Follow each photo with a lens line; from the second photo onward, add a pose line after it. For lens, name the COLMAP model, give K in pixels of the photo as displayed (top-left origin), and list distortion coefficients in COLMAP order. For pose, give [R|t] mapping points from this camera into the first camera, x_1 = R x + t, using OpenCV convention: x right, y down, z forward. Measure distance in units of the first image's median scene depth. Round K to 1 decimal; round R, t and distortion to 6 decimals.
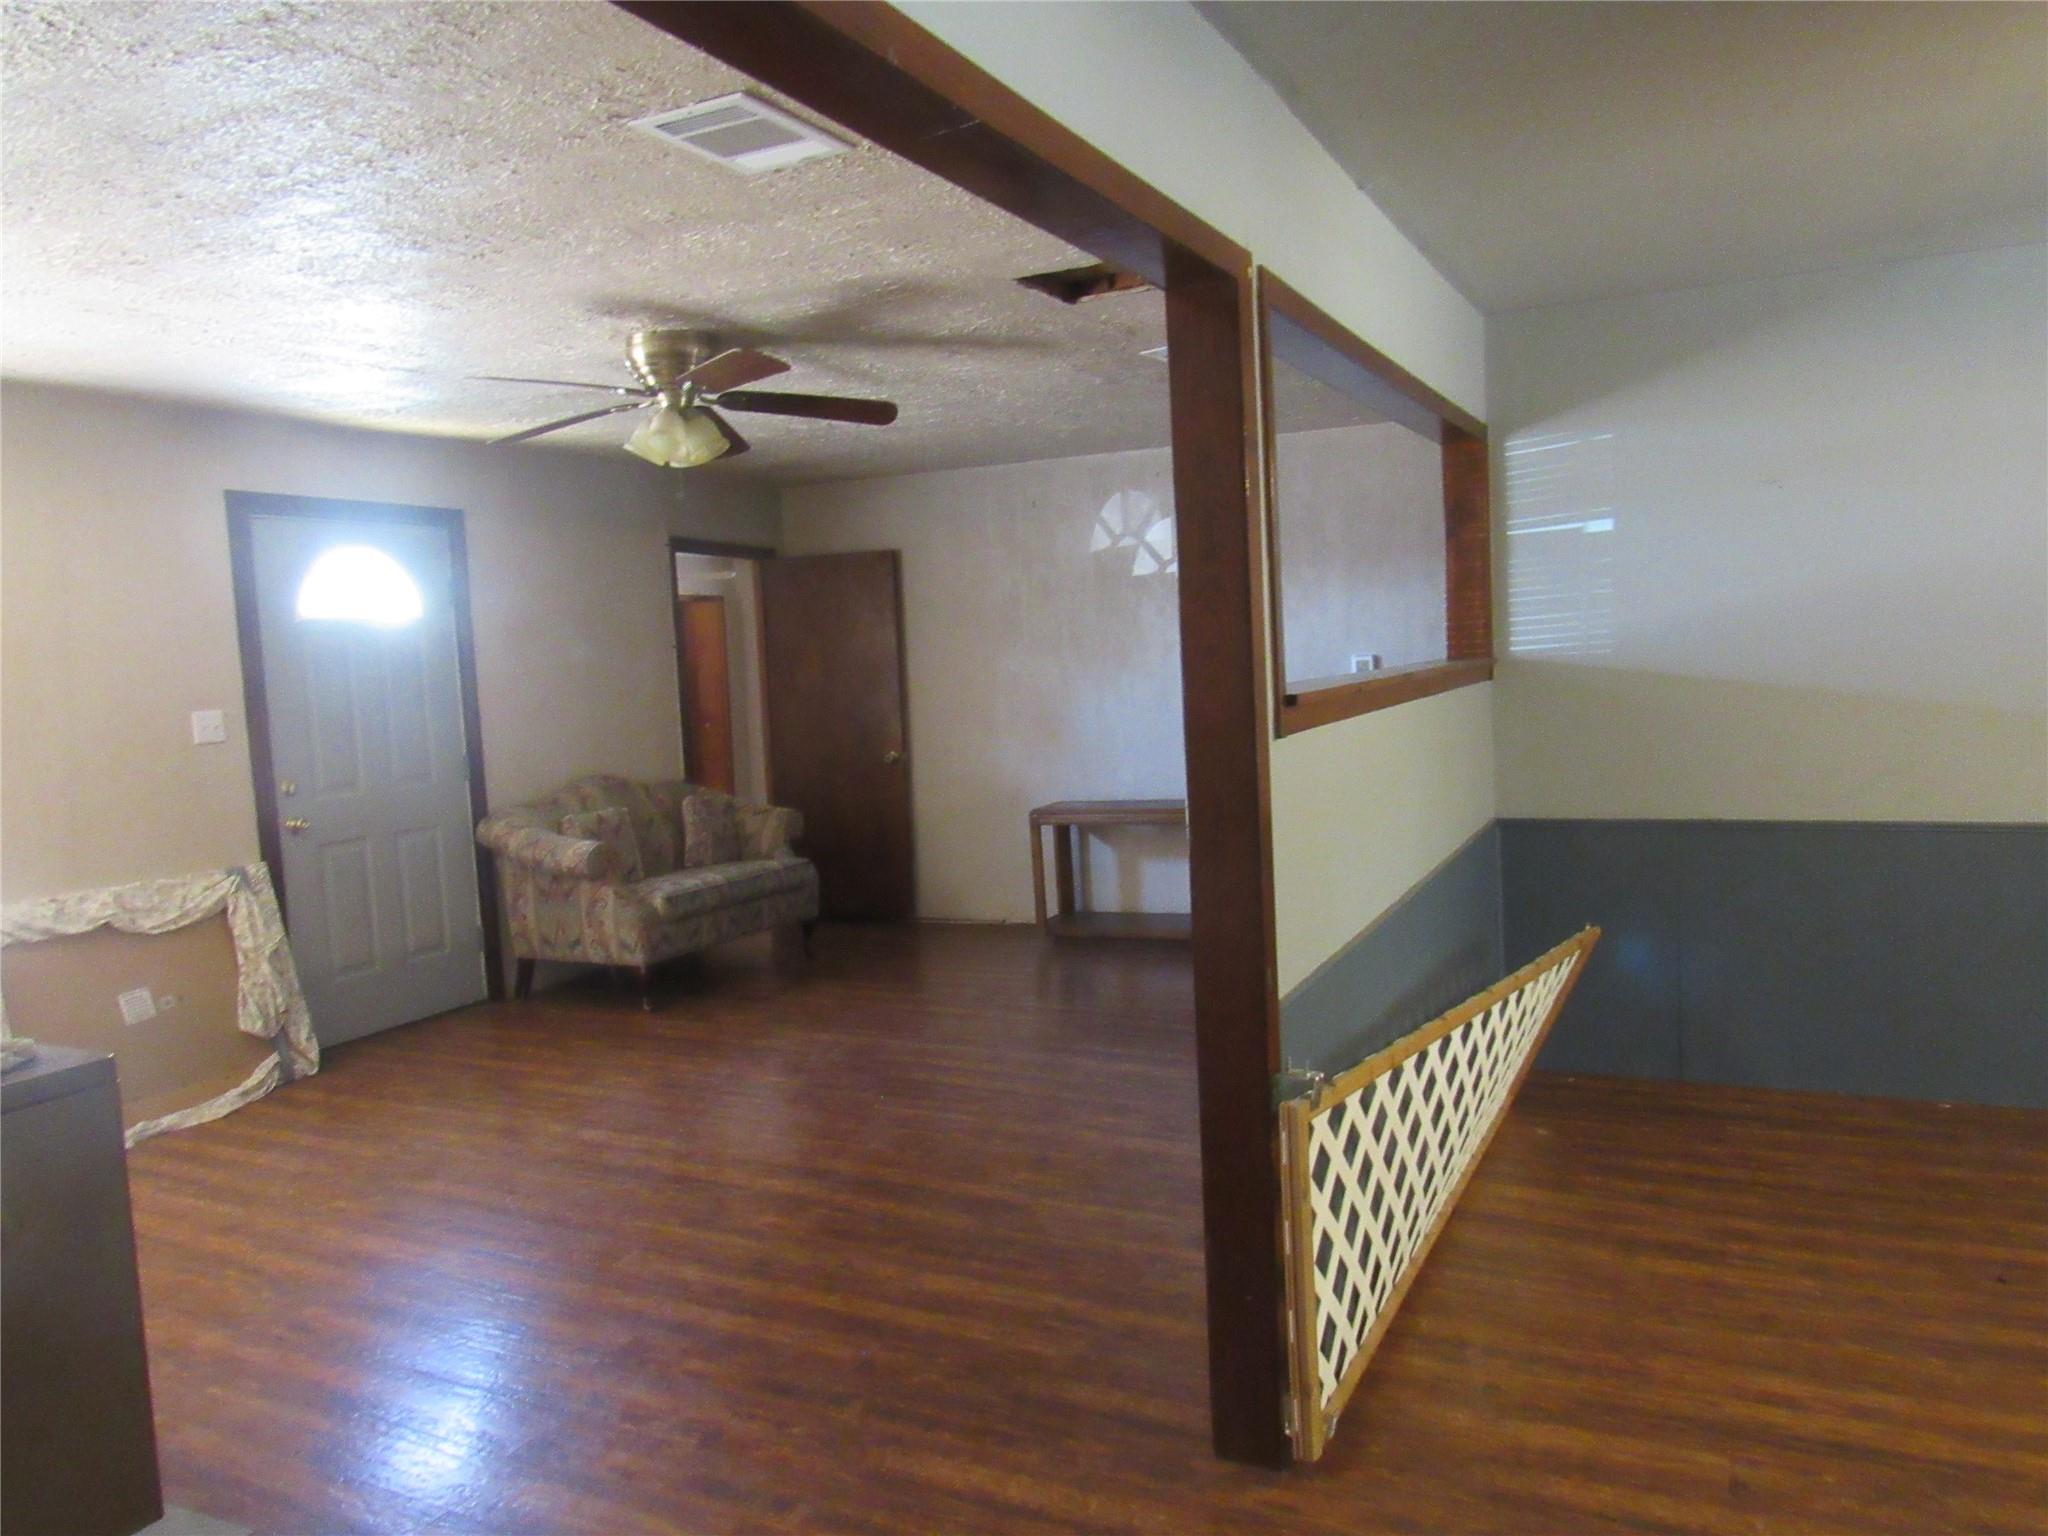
lens RADIAL K [[1446.6, 0, 1025.5], [0, 1446.6, 766.2], [0, 0, 1]] dist [-0.035308, 0.012094]
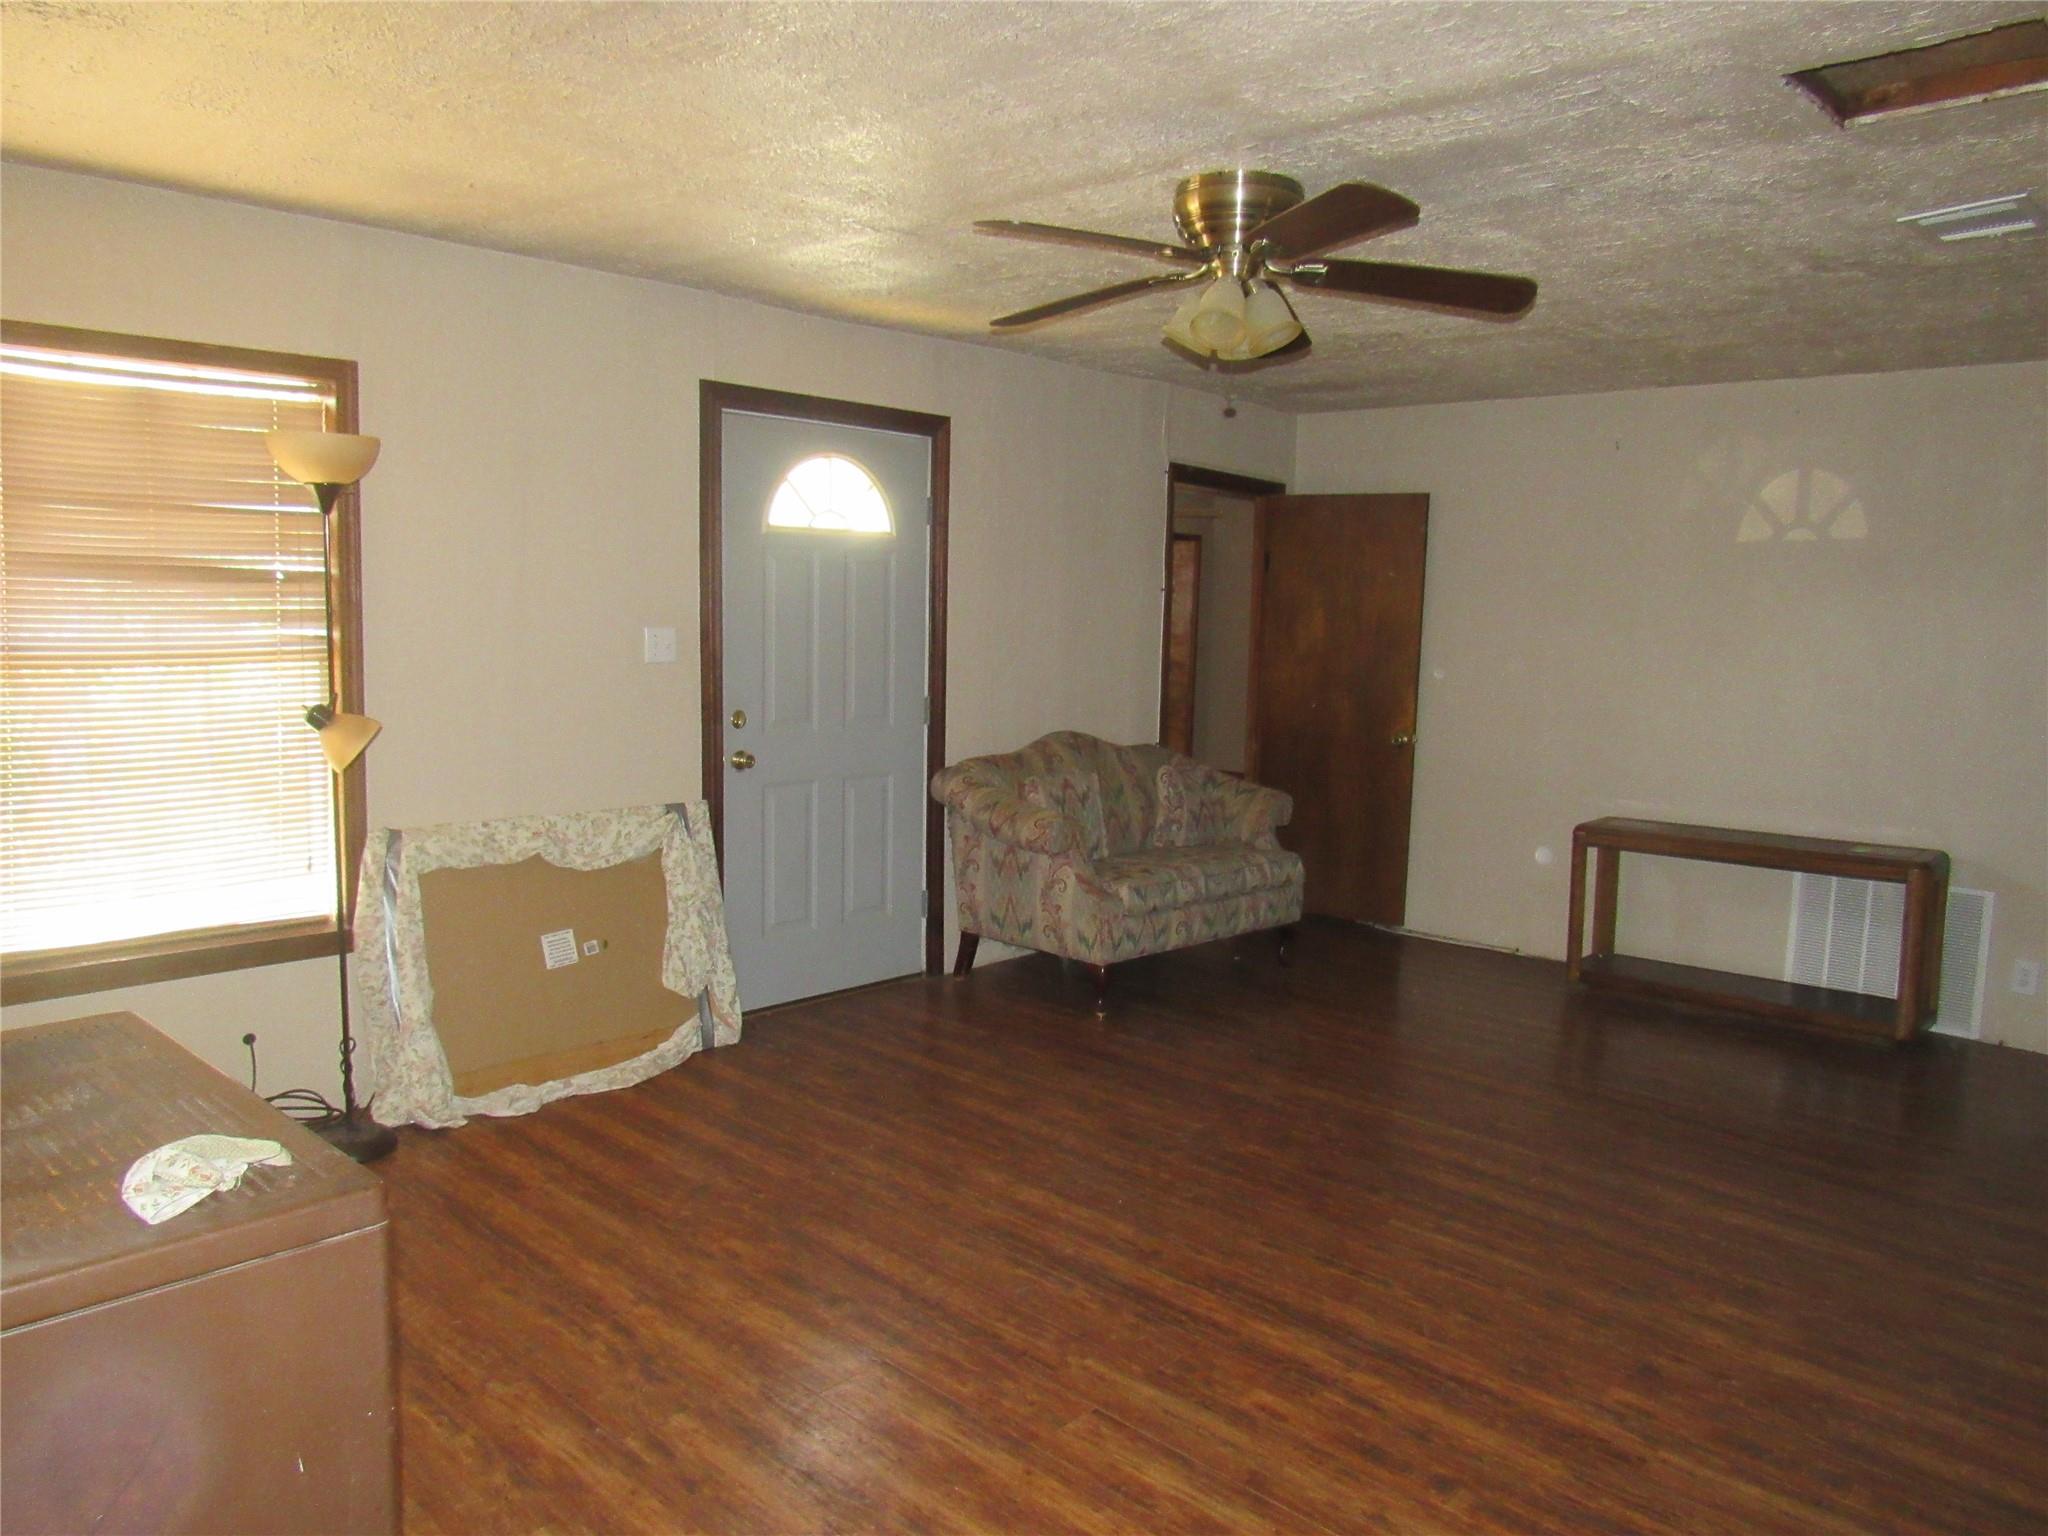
lens RADIAL K [[1446.6, 0, 1025.8], [0, 1446.6, 767.9], [0, 0, 1]] dist [-0.035308, 0.012094]
pose [[0.951227, 0.106483, -0.289532, -0.084659], [-0.095312, 0.994064, 0.052455, -0.020123], [0.293399, -0.022301, 0.955730, 0.204634]]
